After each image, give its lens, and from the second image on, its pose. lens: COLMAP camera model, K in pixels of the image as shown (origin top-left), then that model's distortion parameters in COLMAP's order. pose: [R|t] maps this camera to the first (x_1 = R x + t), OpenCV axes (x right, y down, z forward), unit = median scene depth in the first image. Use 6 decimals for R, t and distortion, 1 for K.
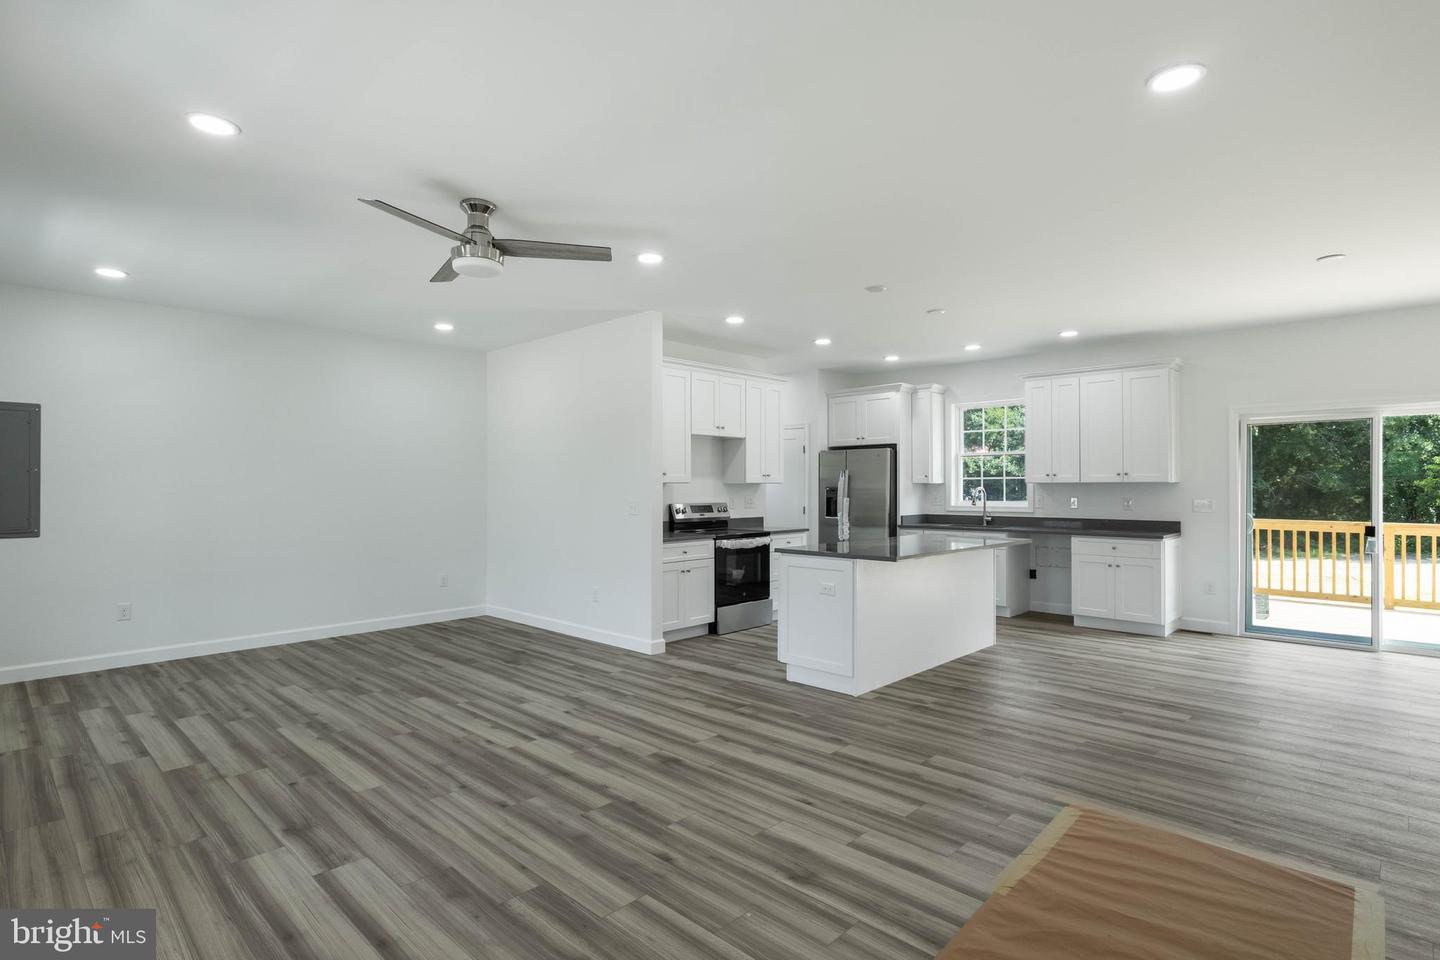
lens RADIAL K [[701.3, 0, 721.1], [0, 701.3, 486.0], [0, 0, 1]] dist [0.002532, -0.001761]
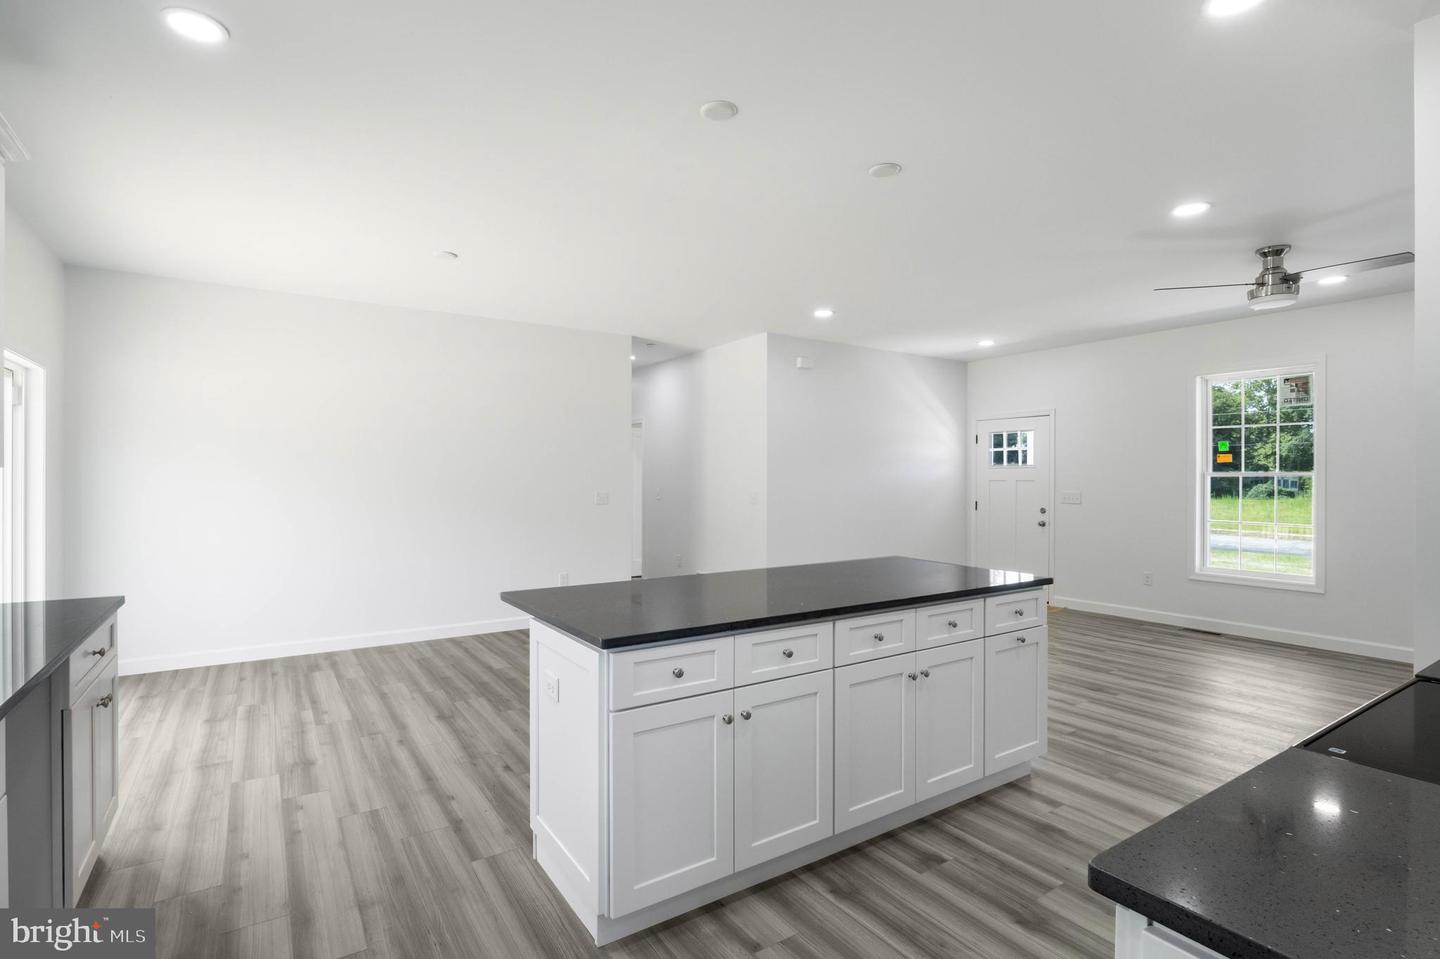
lens RADIAL K [[701.3, 0, 721.1], [0, 701.3, 485.5], [0, 0, 1]] dist [0.002532, -0.001761]
pose [[-0.976142, -0.004179, 0.217092, 0.322197], [-0.005040, 0.999981, -0.003411, 0.014864], [-0.217074, -0.004423, -0.976145, 2.352997]]
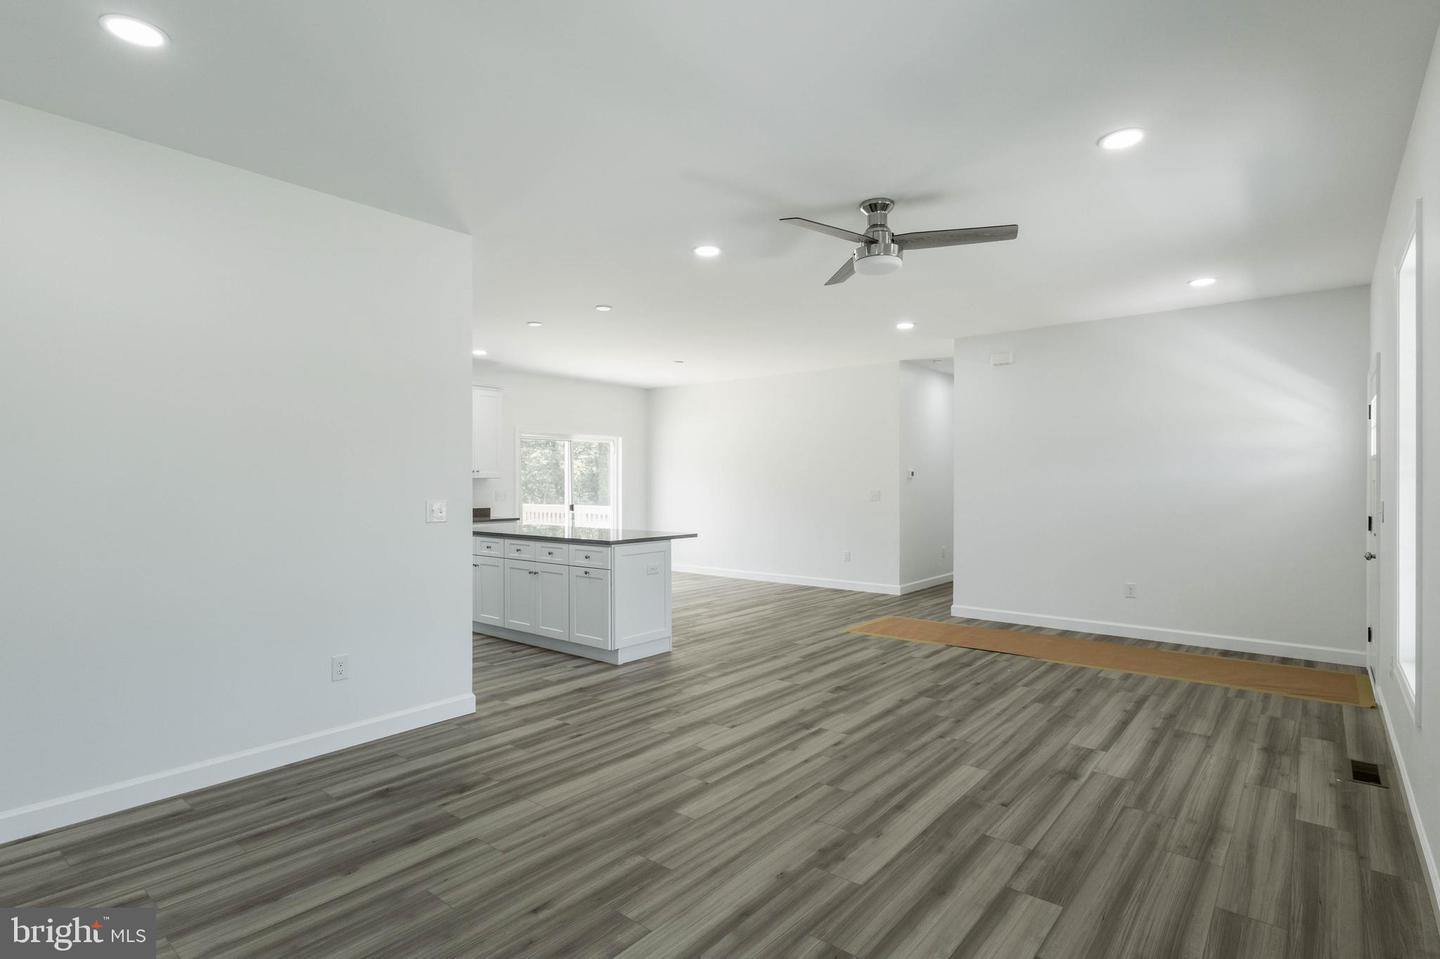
lens RADIAL K [[701.3, 0, 721.1], [0, 701.3, 485.5], [0, 0, 1]] dist [0.002532, -0.001761]
pose [[-0.045151, -0.005455, 0.998965, -1.314358], [-0.000576, 0.999985, 0.005434, 0.006751], [-0.998980, -0.000330, -0.045154, 1.235781]]
